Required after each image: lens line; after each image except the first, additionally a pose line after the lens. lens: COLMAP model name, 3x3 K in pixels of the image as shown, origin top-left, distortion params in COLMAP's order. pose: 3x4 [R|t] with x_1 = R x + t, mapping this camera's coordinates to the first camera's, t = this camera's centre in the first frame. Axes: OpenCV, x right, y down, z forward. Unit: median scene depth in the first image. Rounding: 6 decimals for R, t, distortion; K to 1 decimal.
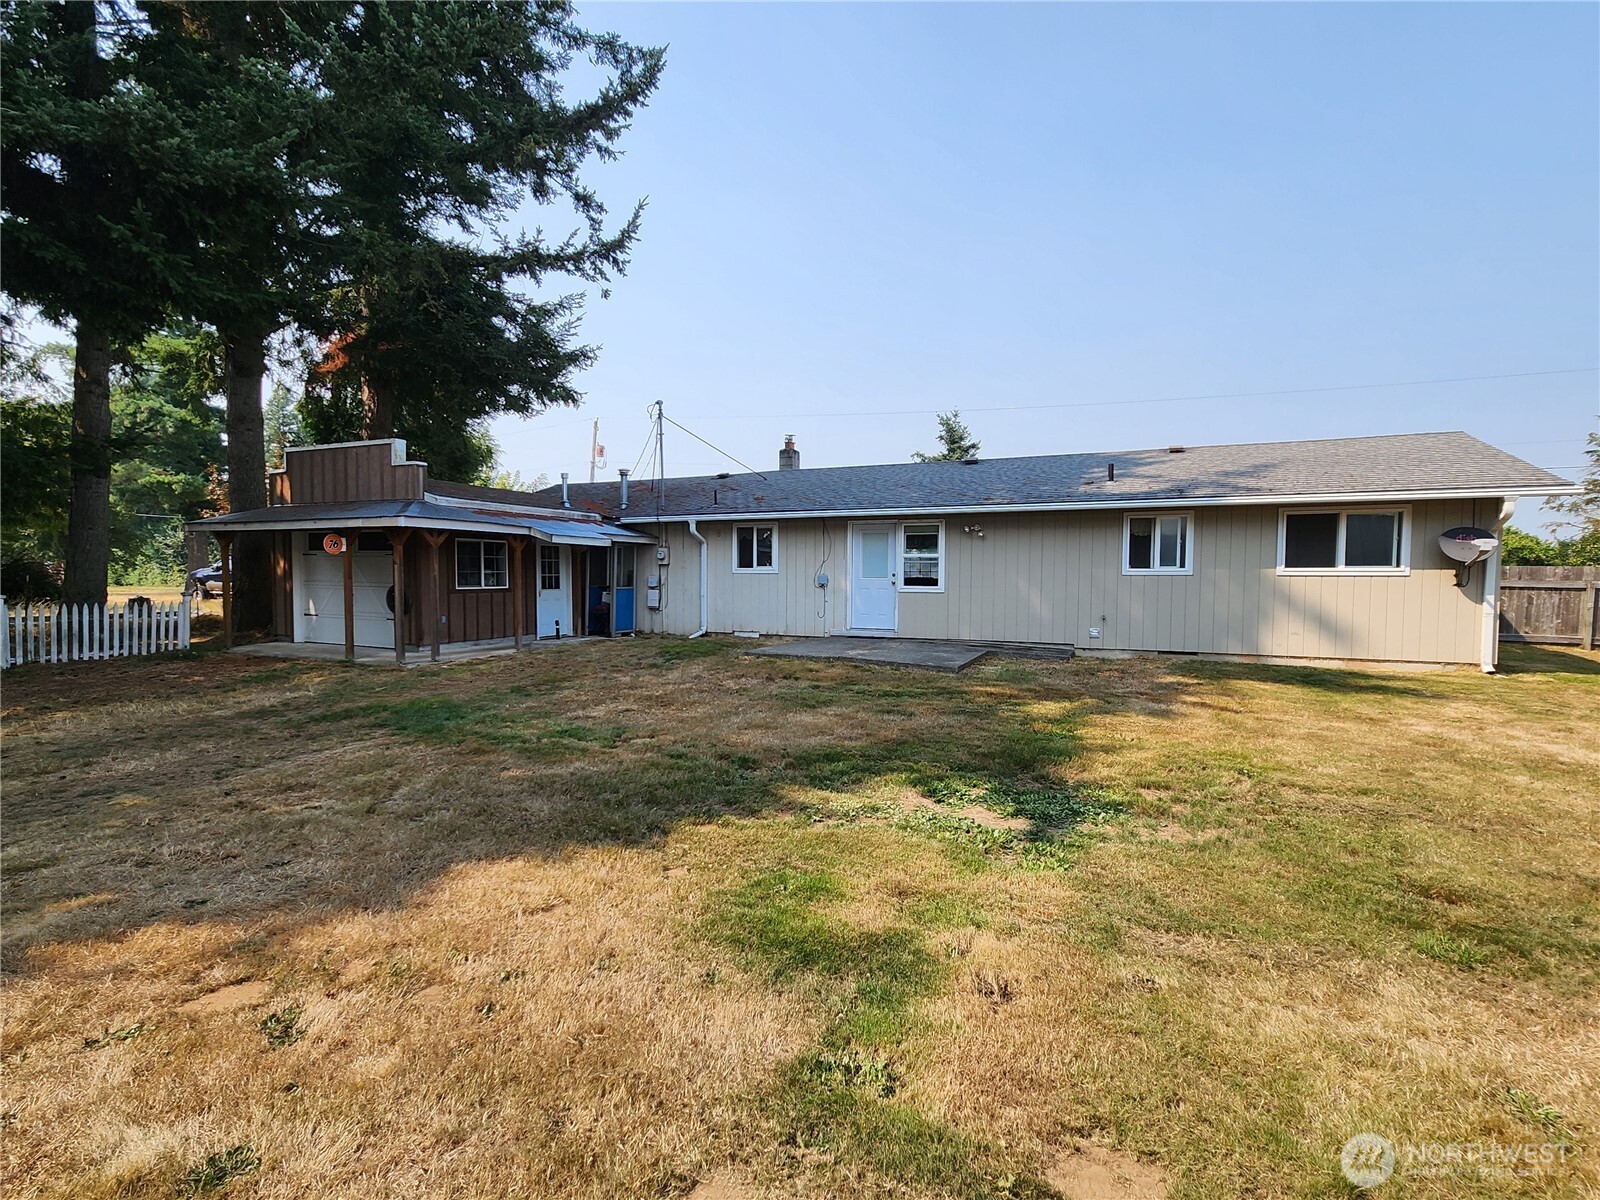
lens RADIAL K [[770.0, 0, 792.3], [0, 770.0, 614.8], [0, 0, 1]] dist [-0.001930, 0.002510]
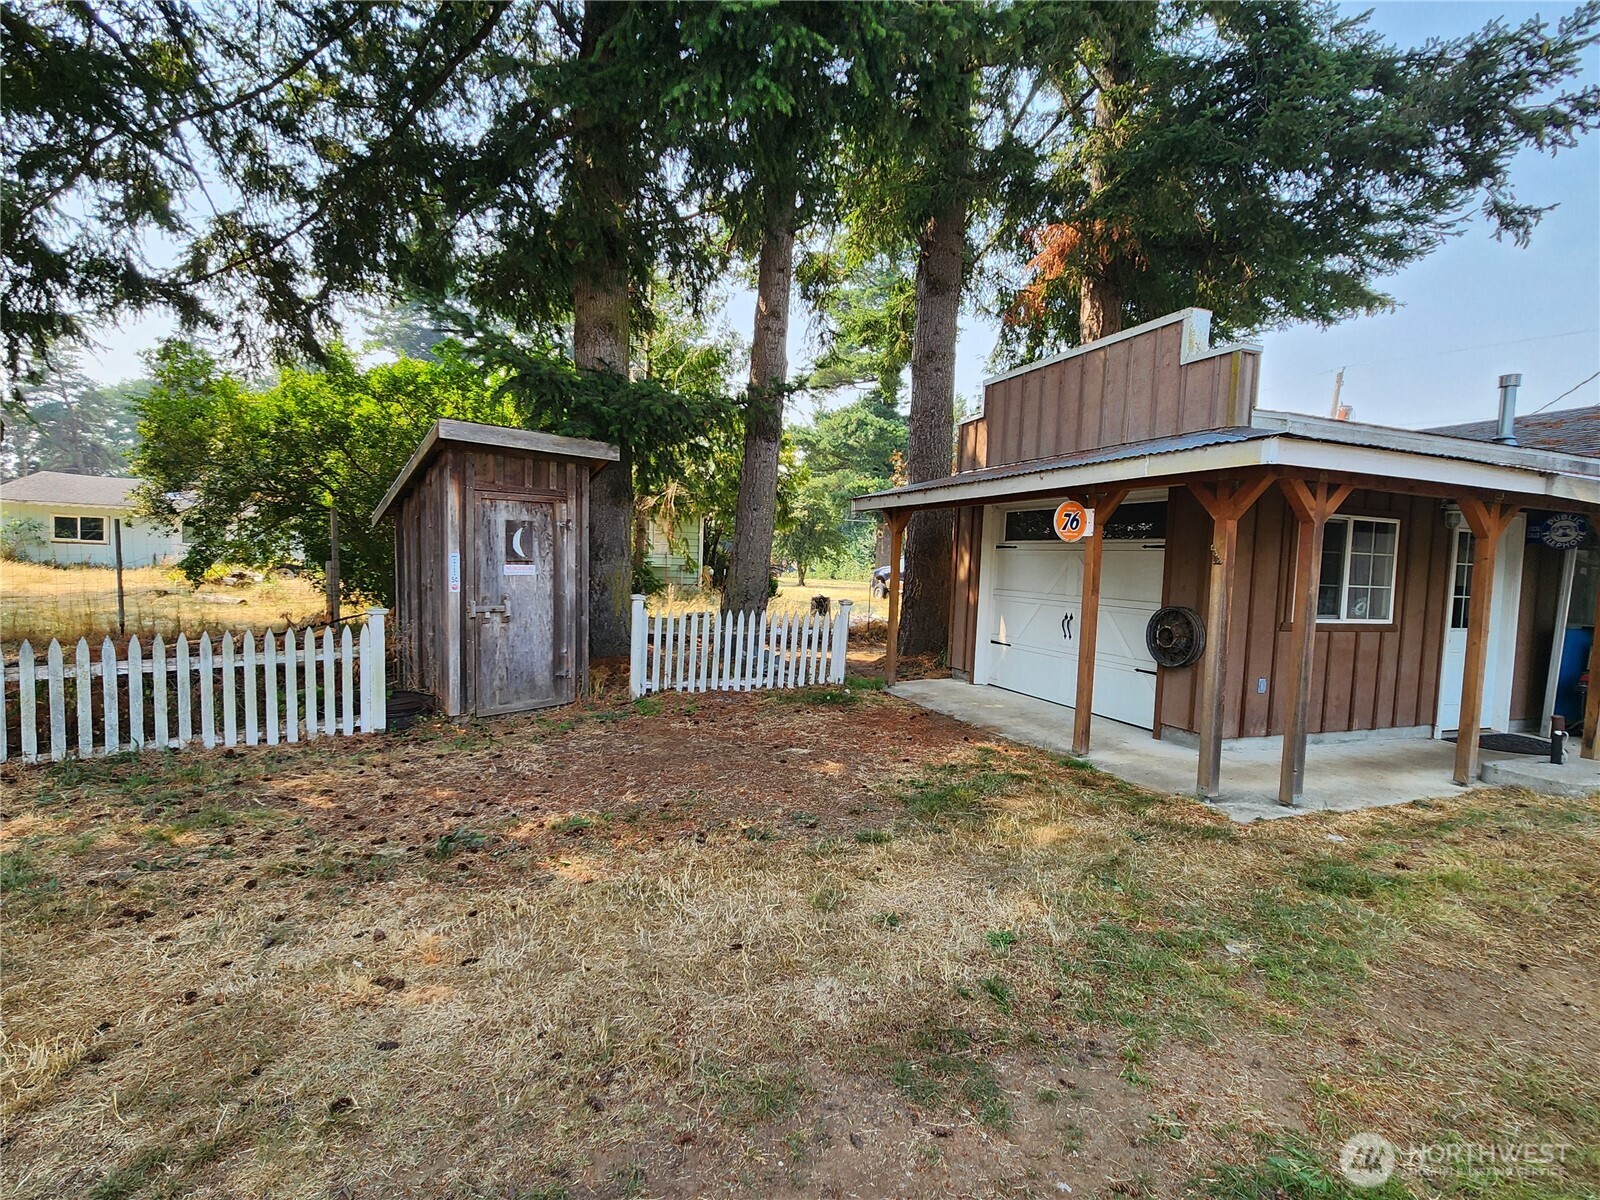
lens RADIAL K [[770.0, 0, 792.3], [0, 770.0, 614.8], [0, 0, 1]] dist [-0.001930, 0.002510]
pose [[0.711006, 0.066091, -0.700073, -0.353388], [-0.070115, 0.997275, 0.022940, -0.029189], [0.699681, 0.032775, 0.713703, 0.496236]]
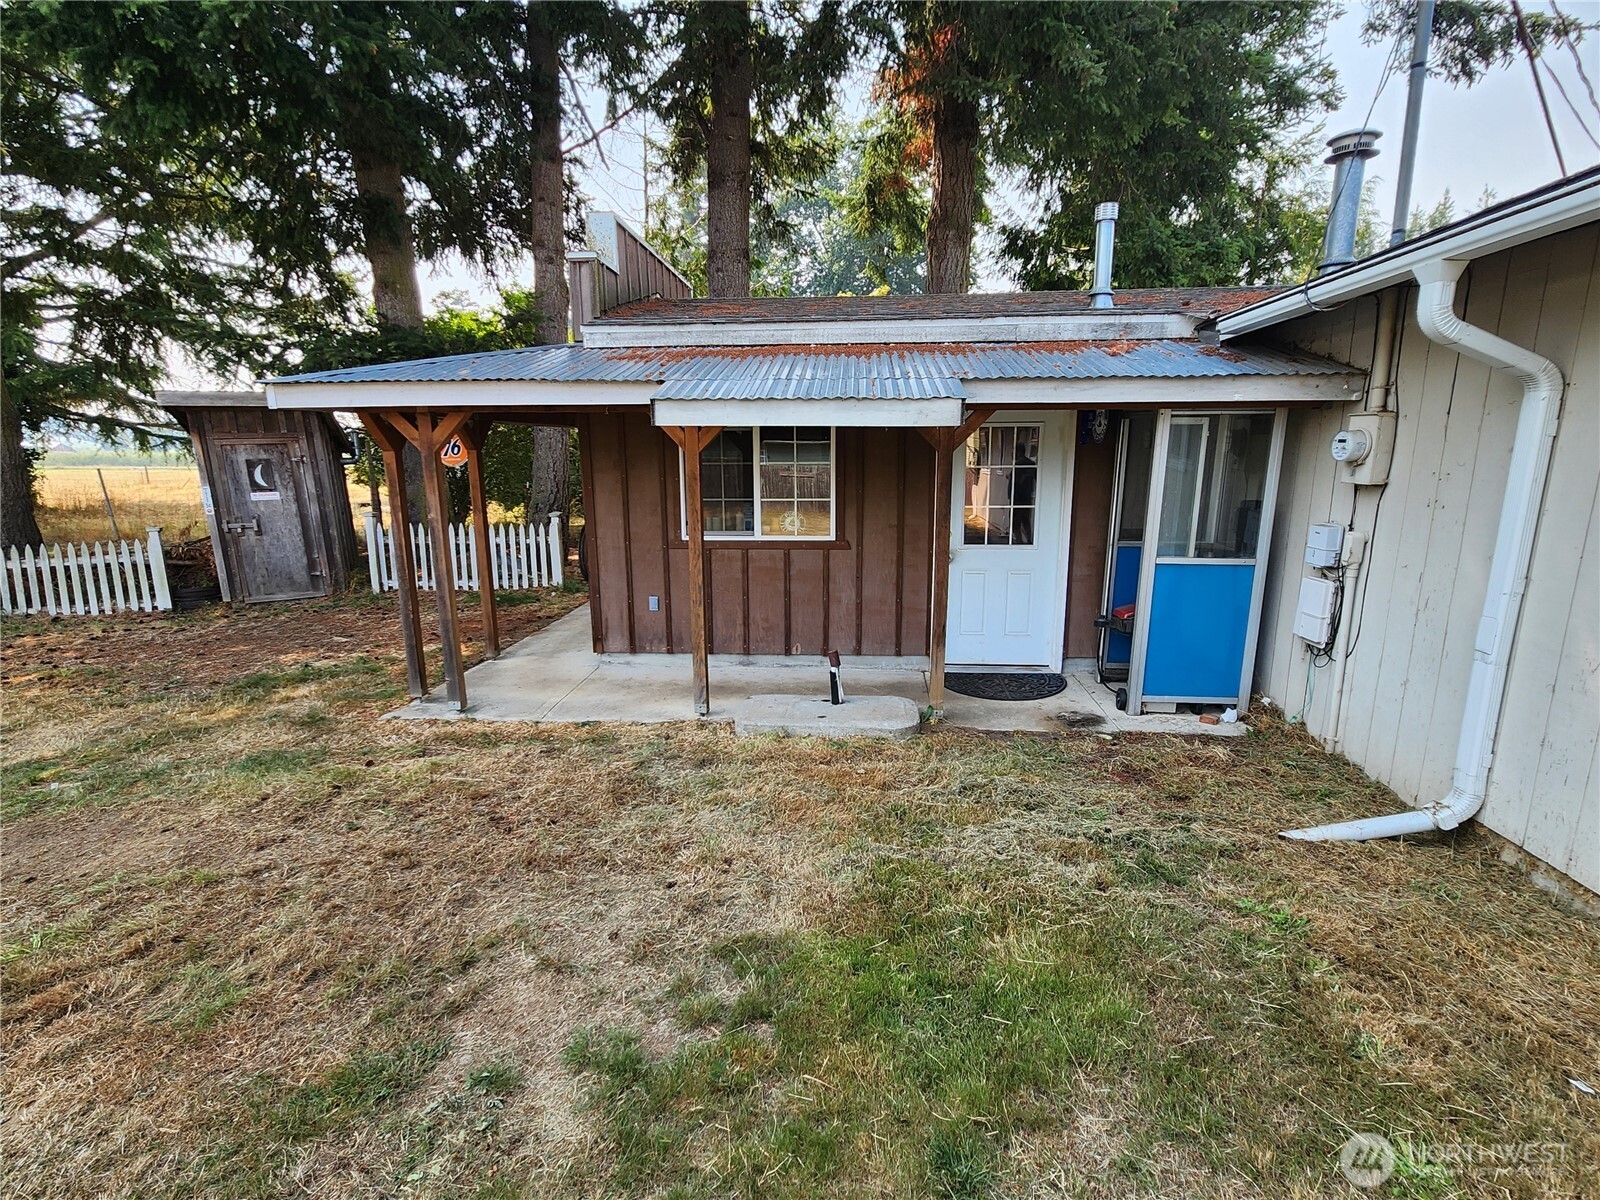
lens RADIAL K [[770.0, 0, 792.3], [0, 770.0, 614.8], [0, 0, 1]] dist [-0.001930, 0.002510]
pose [[0.345421, 0.186917, -0.919645, 0.005550], [-0.041689, 0.982053, 0.183943, -0.081083], [0.937521, -0.025199, 0.347014, 0.974753]]
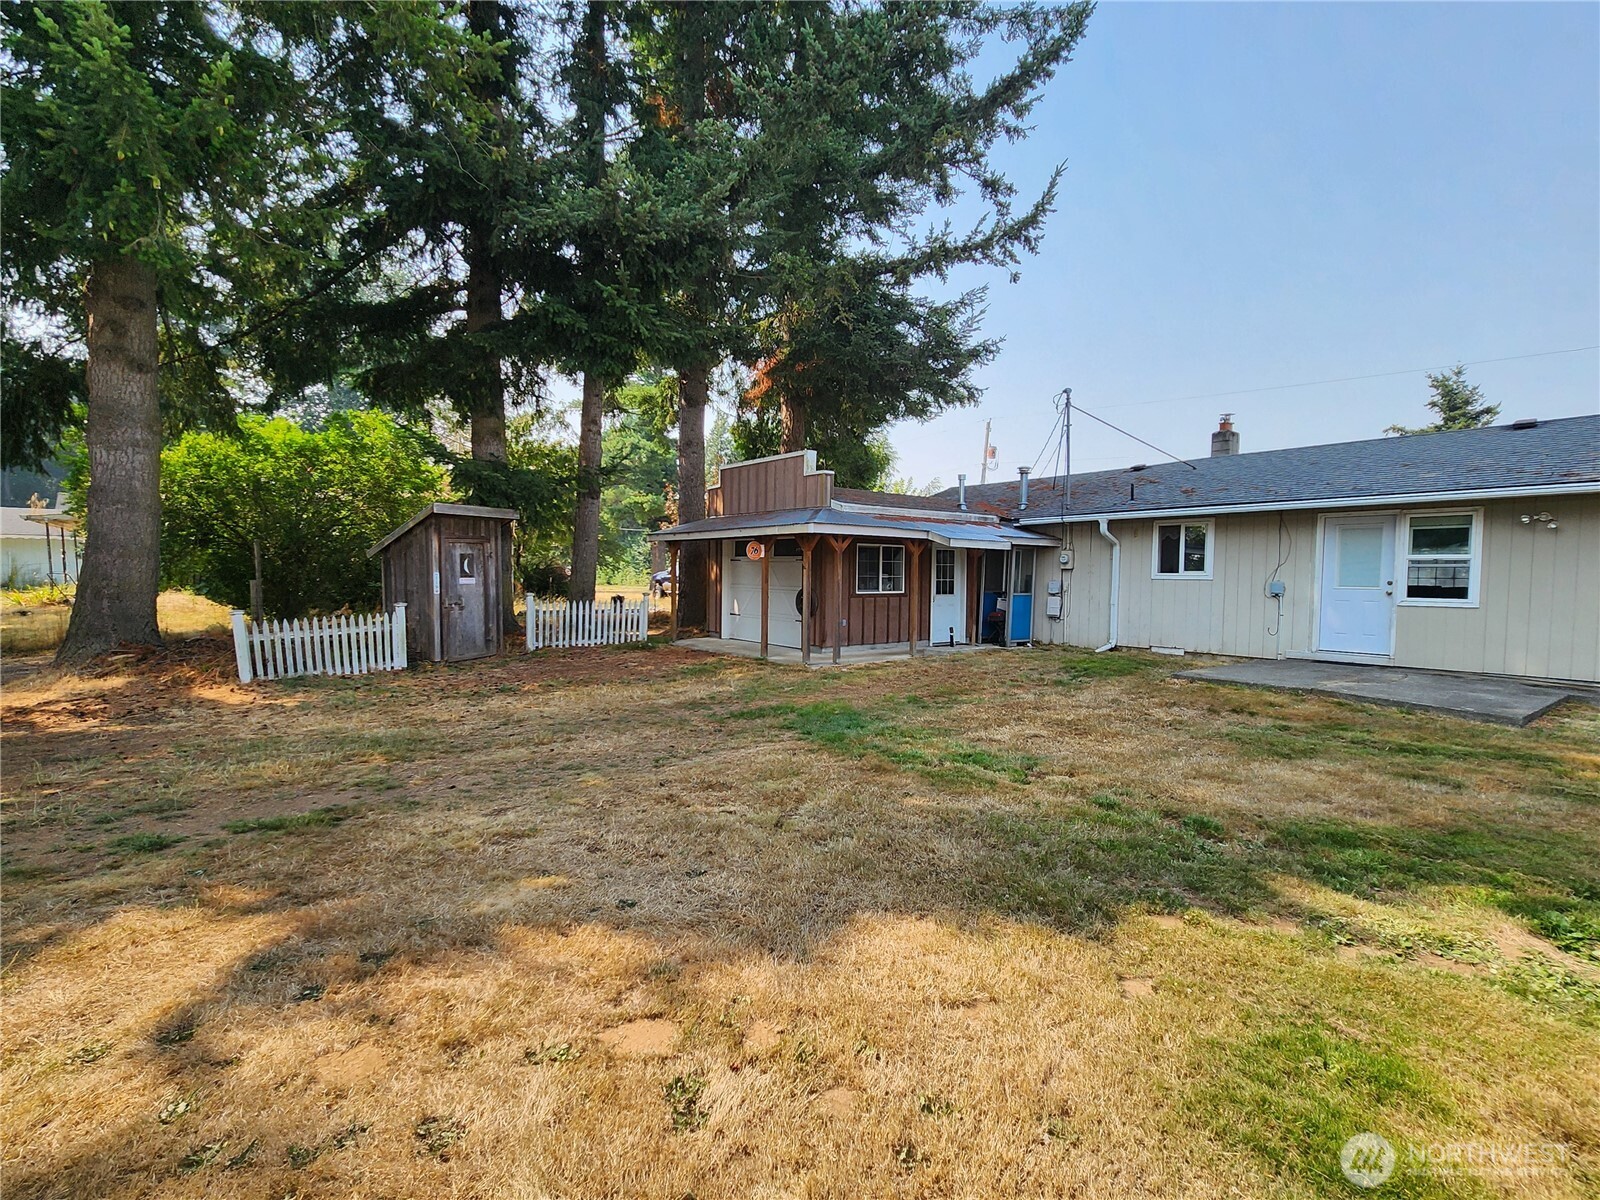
lens RADIAL K [[770.0, 0, 792.3], [0, 770.0, 614.8], [0, 0, 1]] dist [-0.001930, 0.002510]
pose [[0.883673, 0.027721, -0.467283, -0.035912], [-0.029652, 0.999555, 0.003223, -0.006053], [0.467164, 0.011008, 0.884102, 0.061404]]
